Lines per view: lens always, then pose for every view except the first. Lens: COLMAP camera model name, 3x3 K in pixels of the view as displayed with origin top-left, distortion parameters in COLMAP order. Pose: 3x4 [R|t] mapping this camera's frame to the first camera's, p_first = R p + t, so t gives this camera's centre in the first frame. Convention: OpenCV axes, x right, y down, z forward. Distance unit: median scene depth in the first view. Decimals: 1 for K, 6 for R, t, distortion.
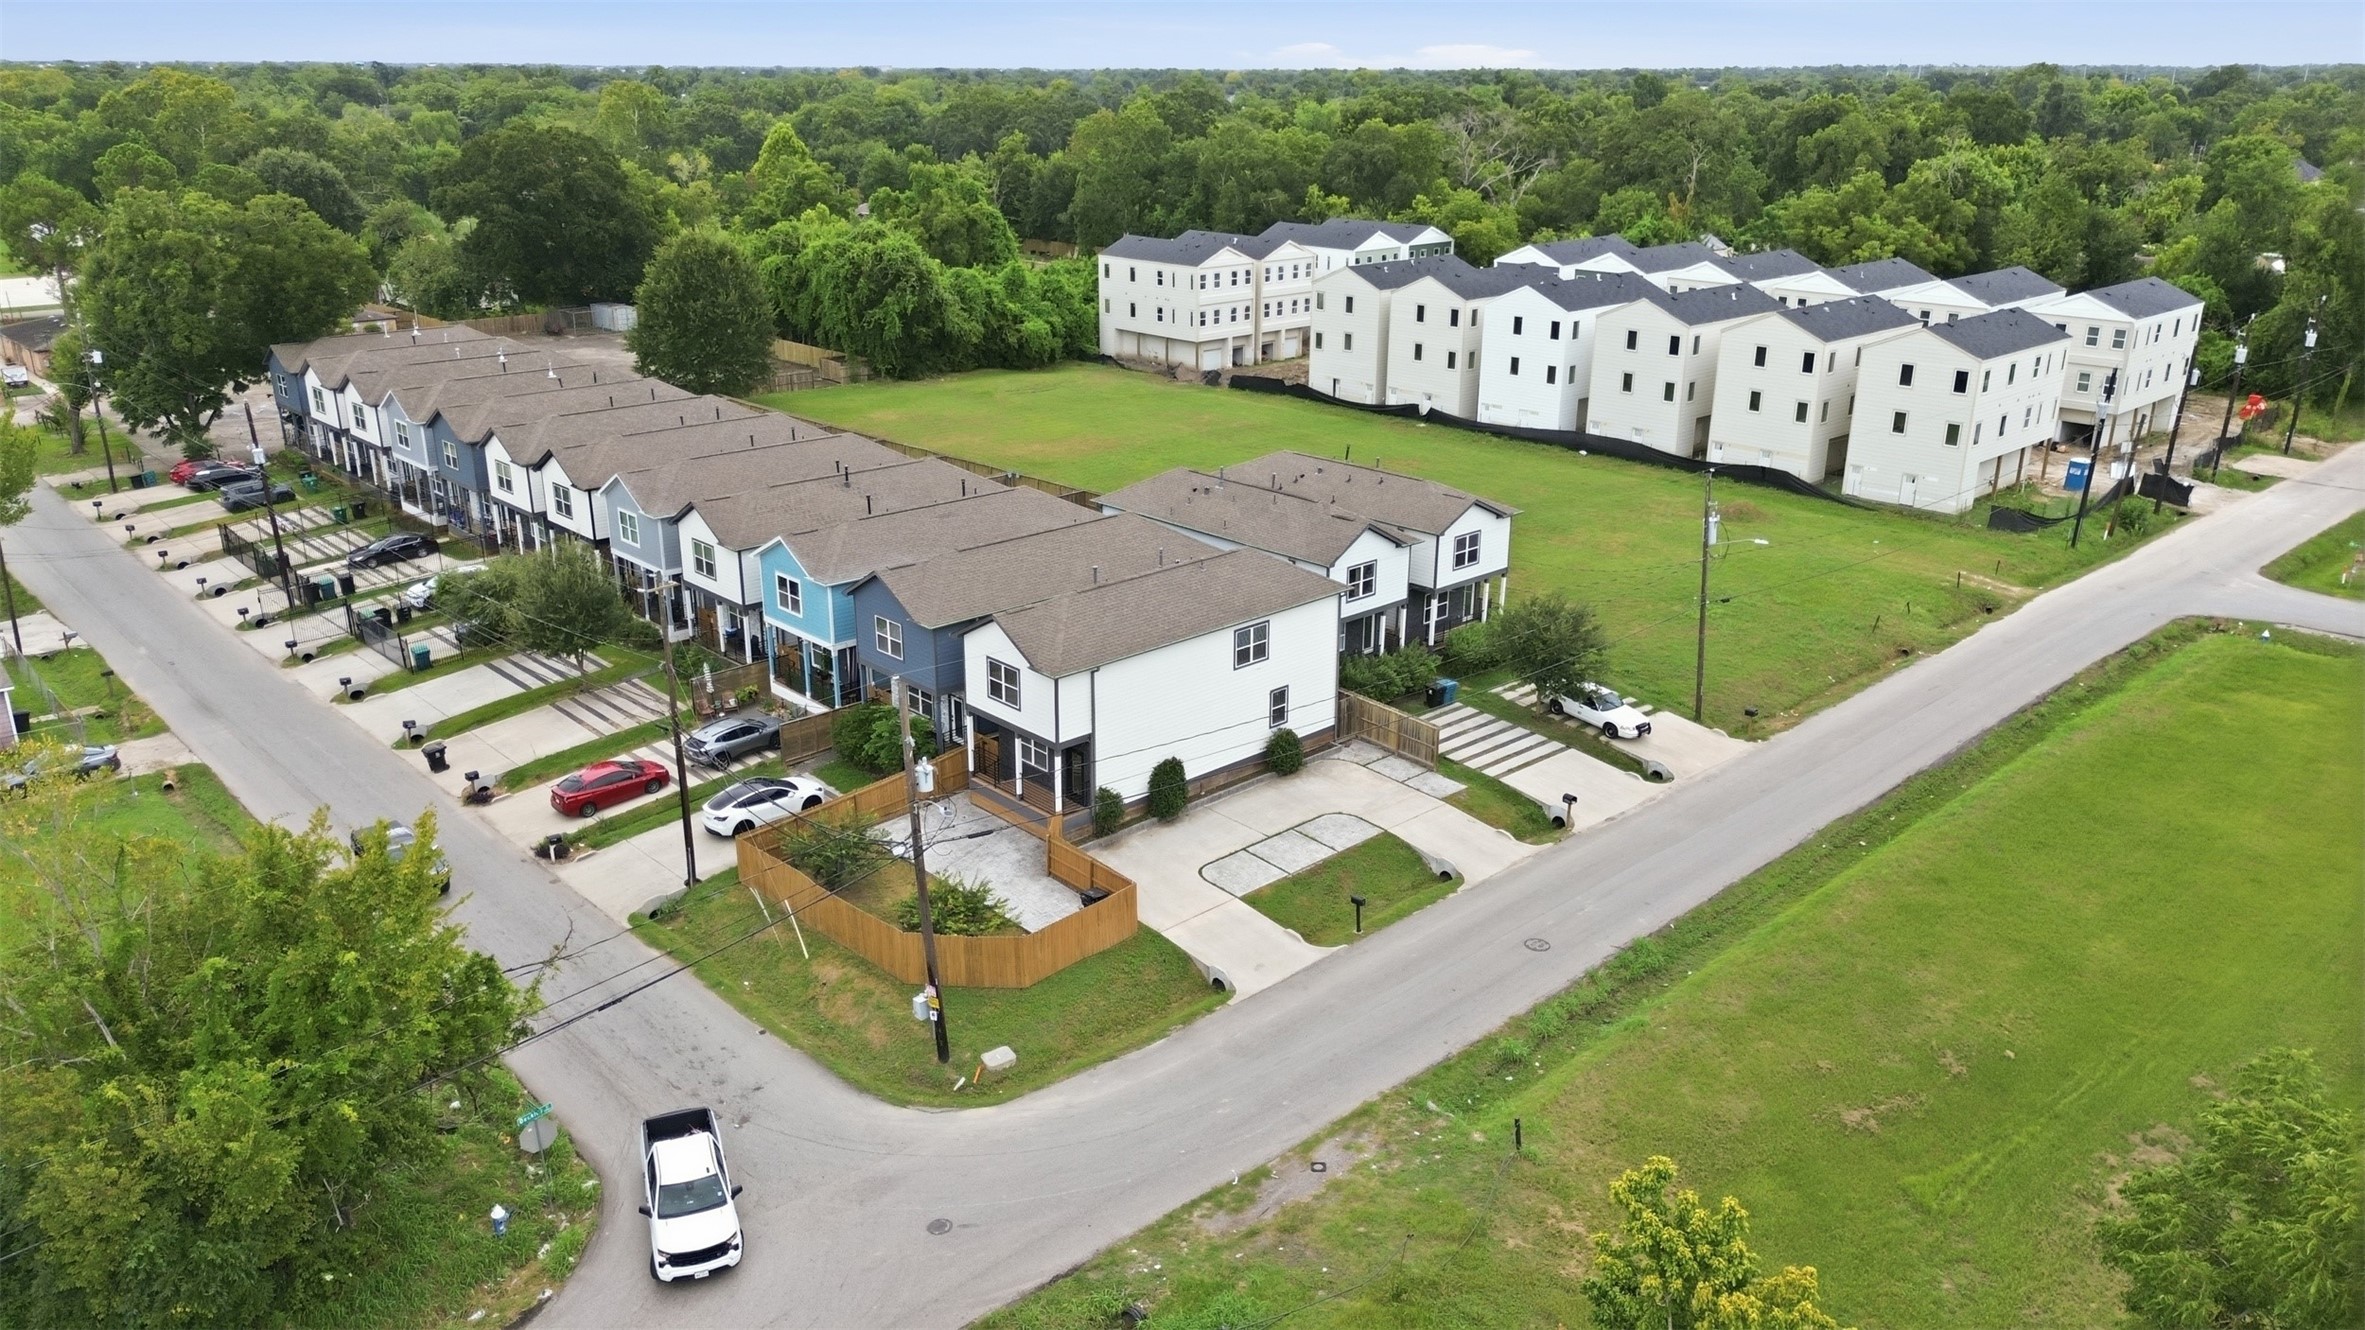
lens RADIAL K [[1669.5, 0, 1182.5], [0, 1669.5, 665.0], [0, 0, 1]] dist [0.086415, -0.098812]
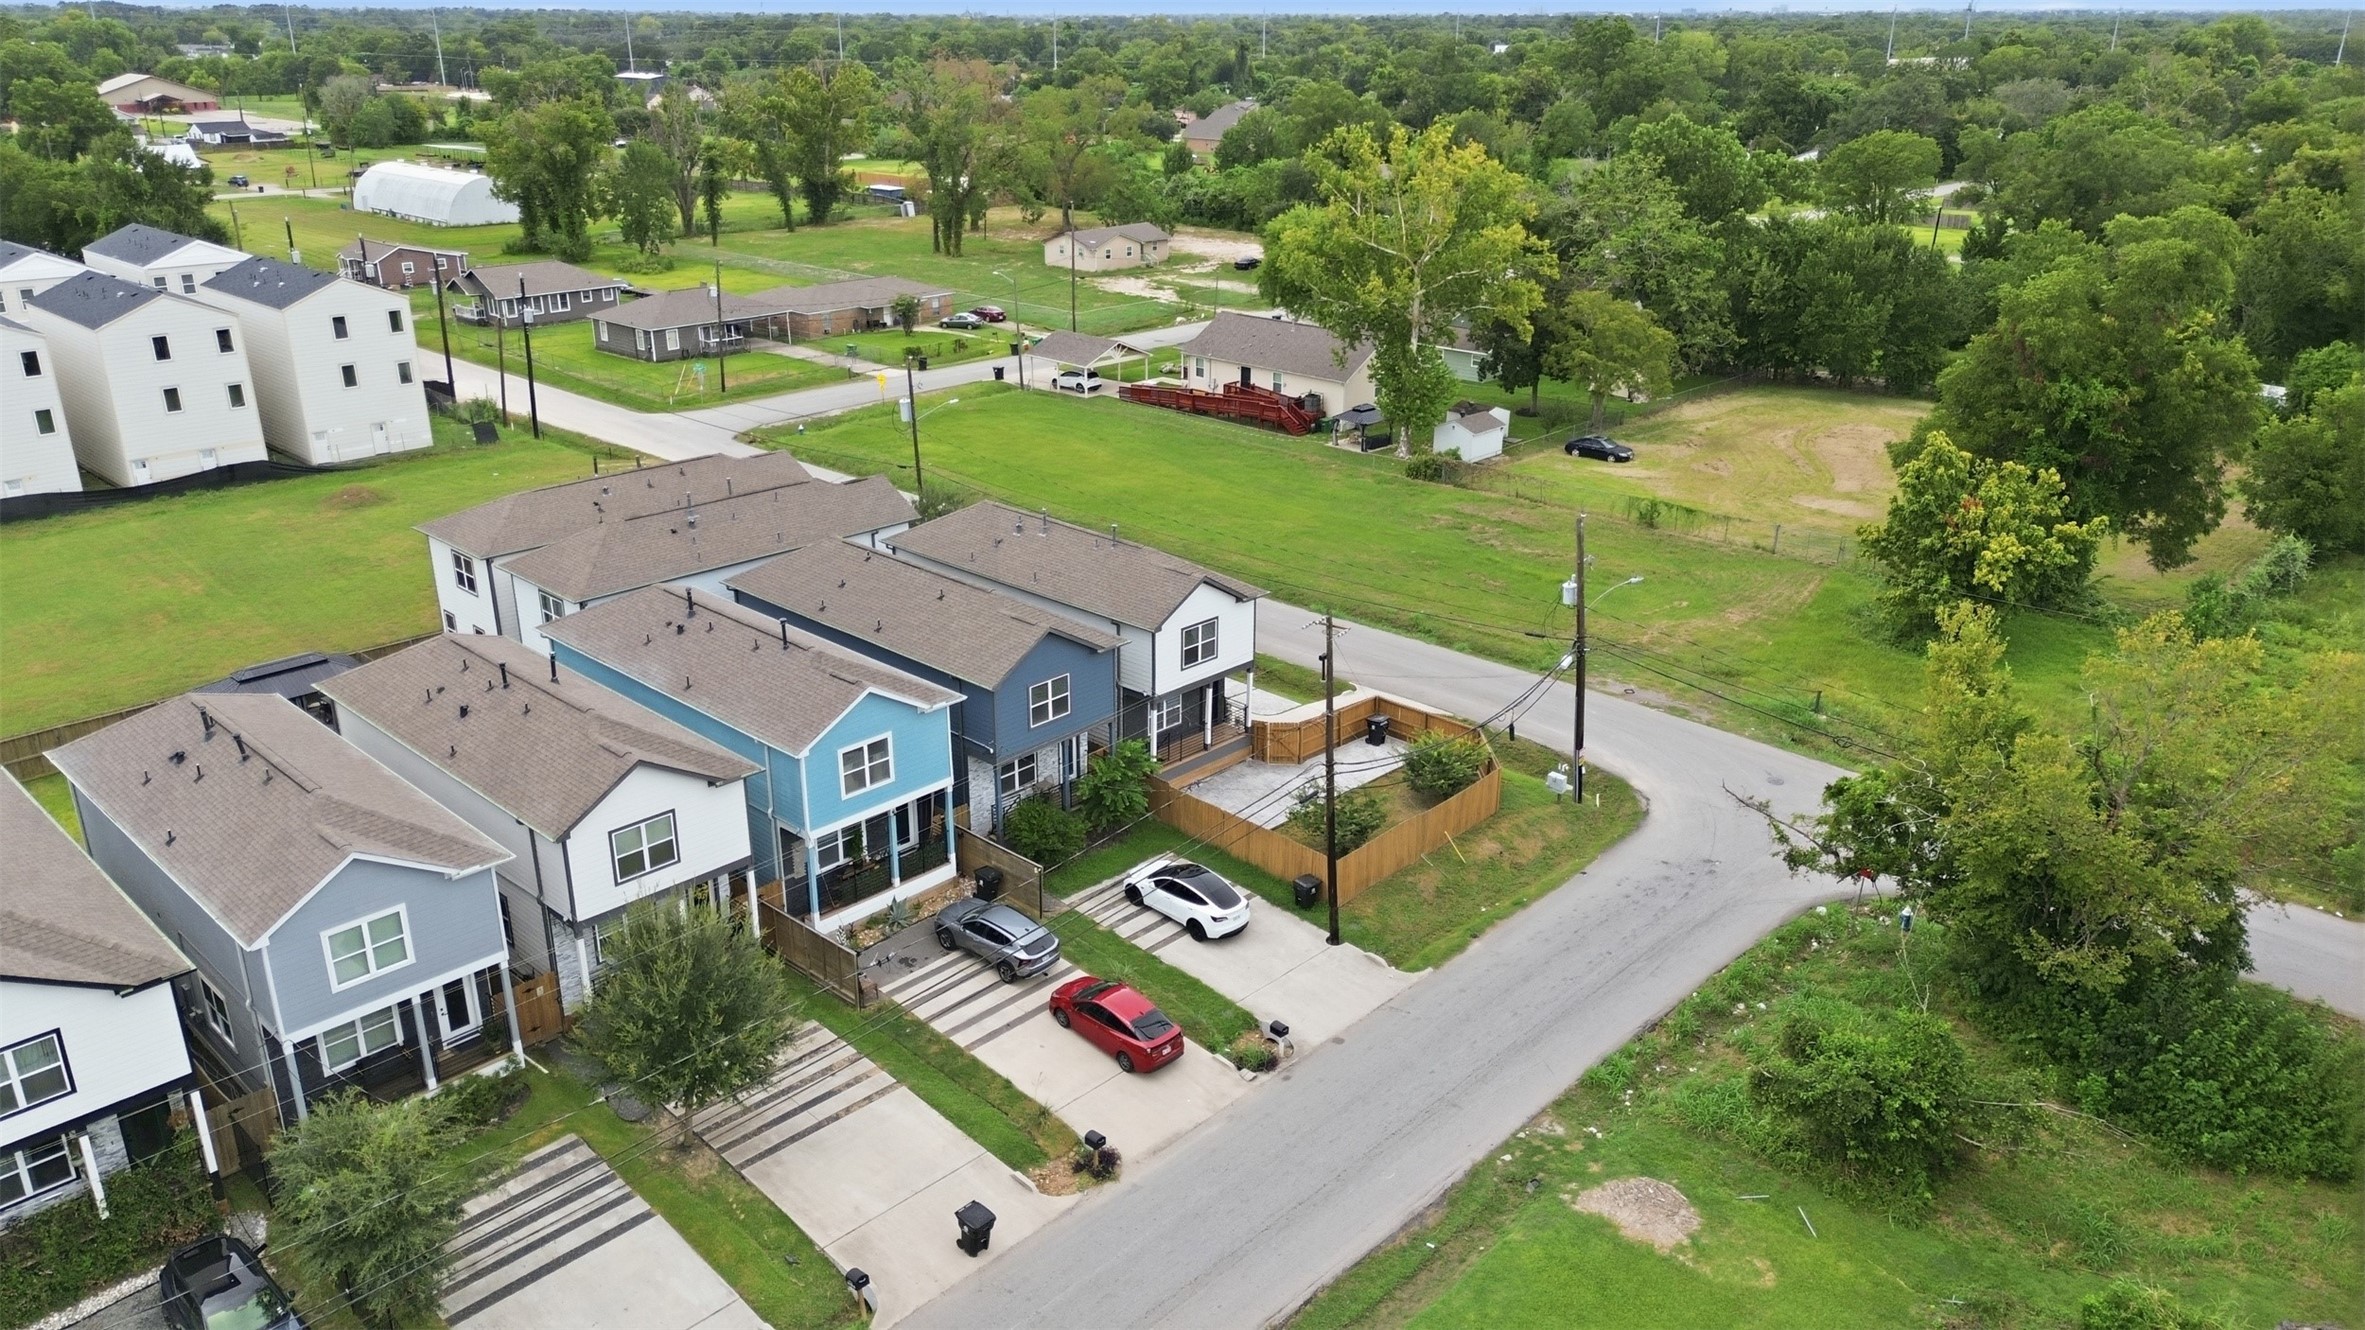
lens RADIAL K [[1669.5, 0, 1182.5], [0, 1669.5, 665.0], [0, 0, 1]] dist [0.086415, -0.098812]
pose [[-0.054616, -0.364640, 0.929545, -0.795484], [0.333769, 0.870719, 0.361175, -0.261534], [-0.941071, 0.329979, 0.074150, 0.717336]]
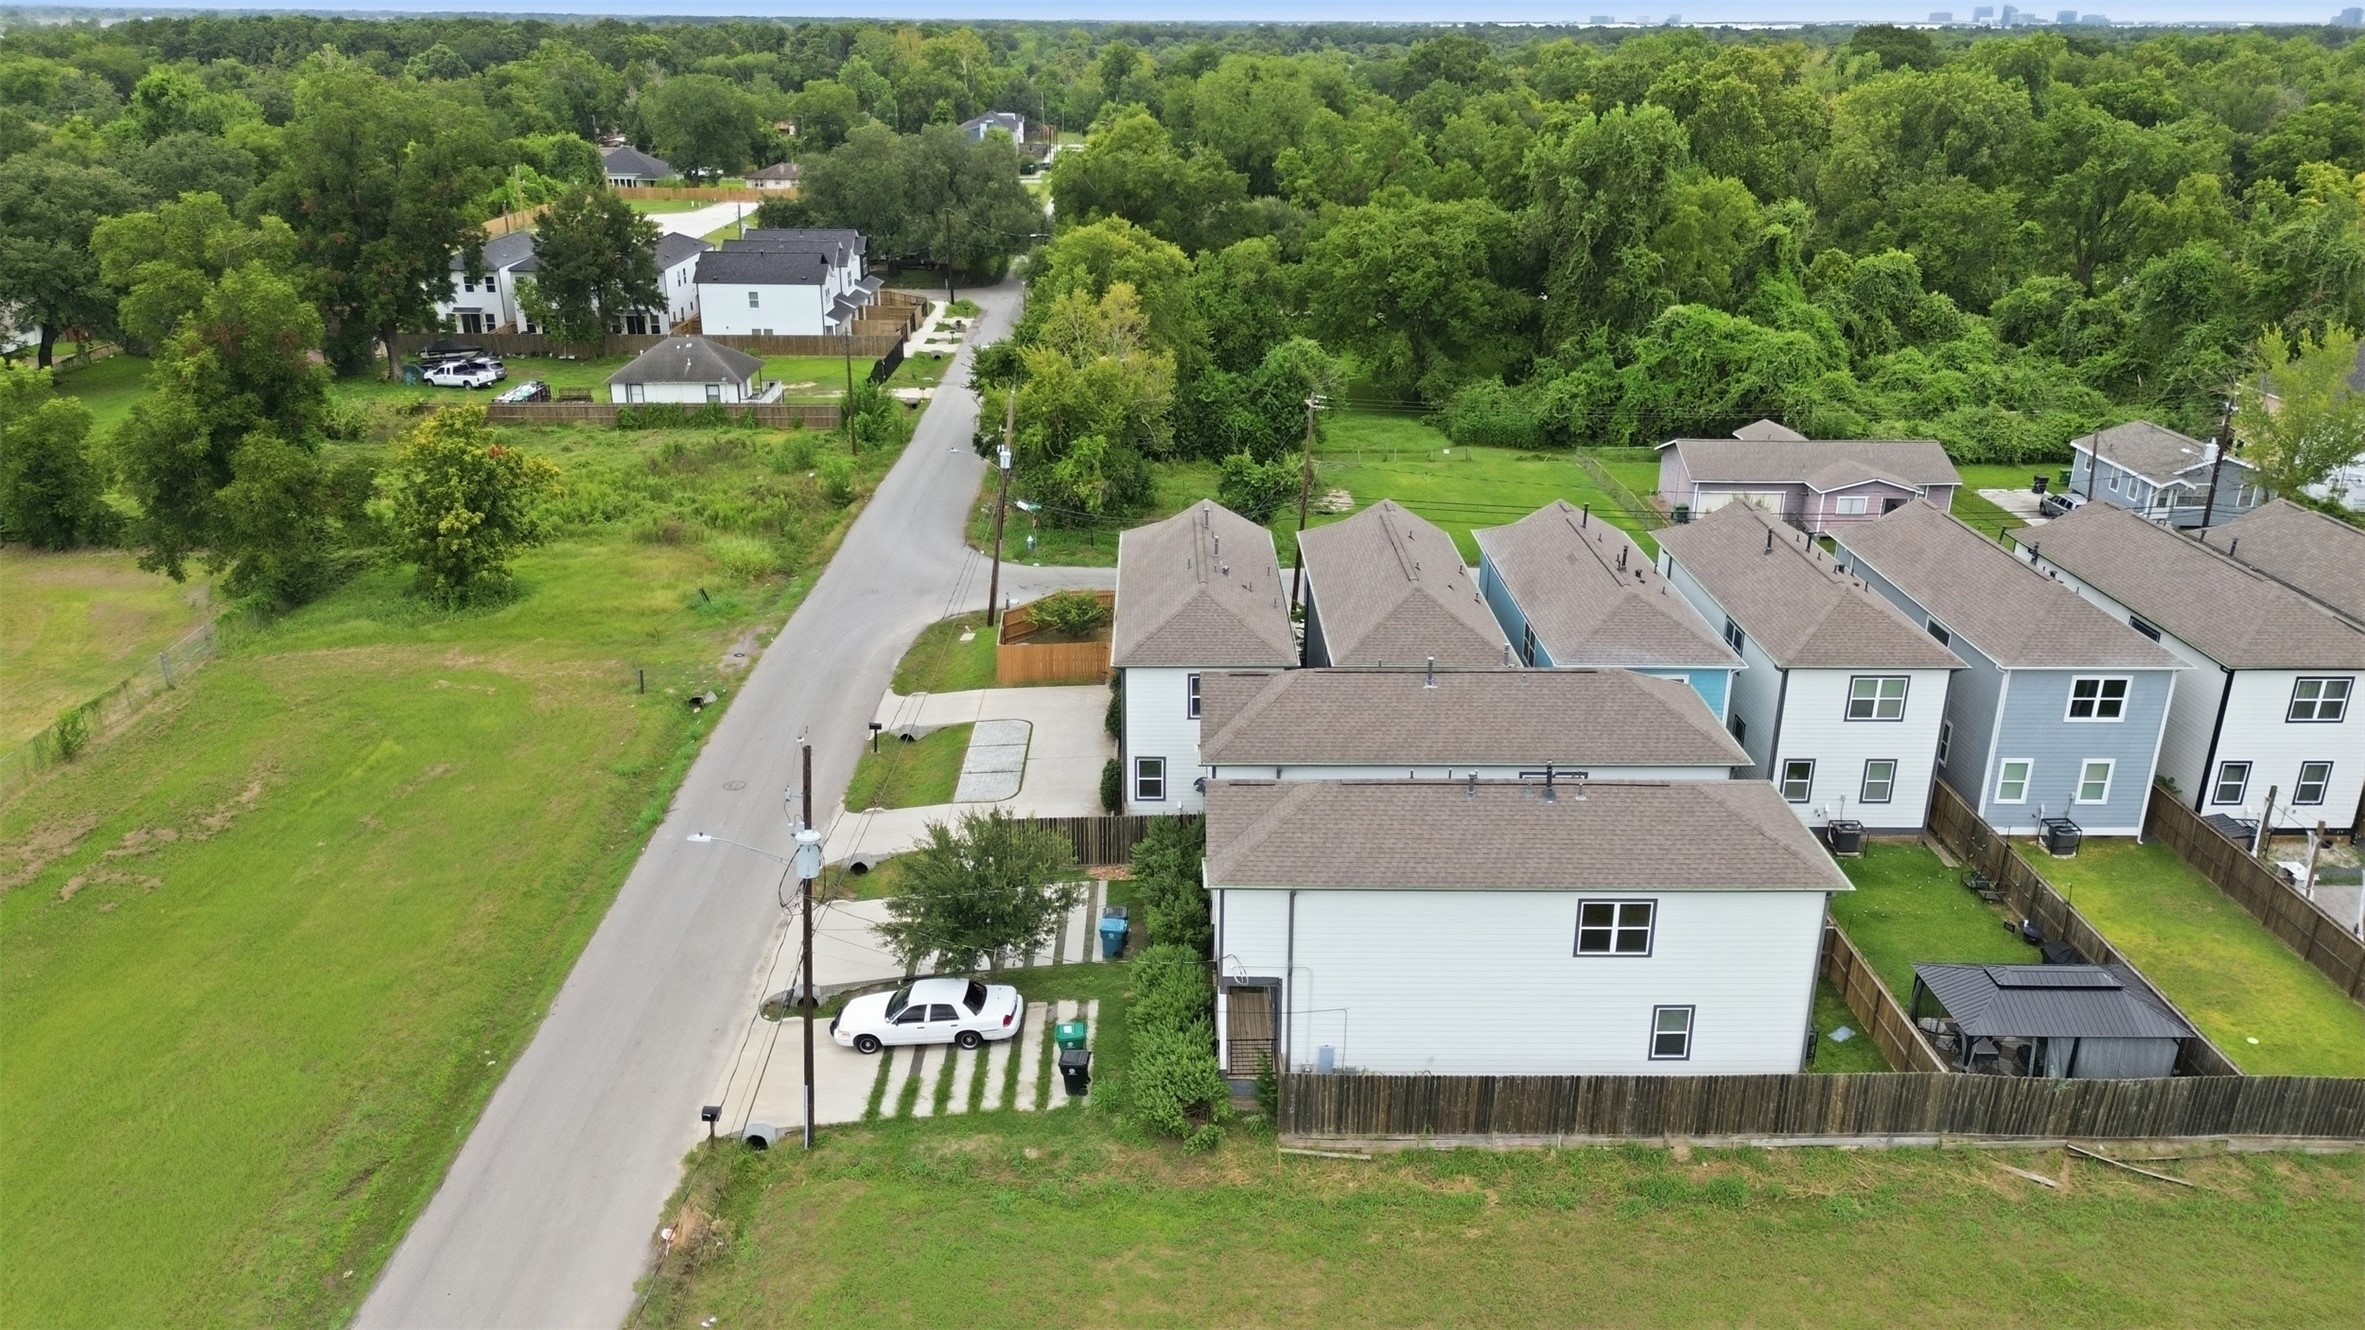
lens RADIAL K [[1669.5, 0, 1182.5], [0, 1669.5, 665.0], [0, 0, 1]] dist [0.086415, -0.098812]
pose [[-0.676157, 0.256601, -0.690629, 0.543835], [-0.255031, 0.797921, 0.546152, -0.424467], [0.691210, 0.545416, -0.474078, 1.199899]]
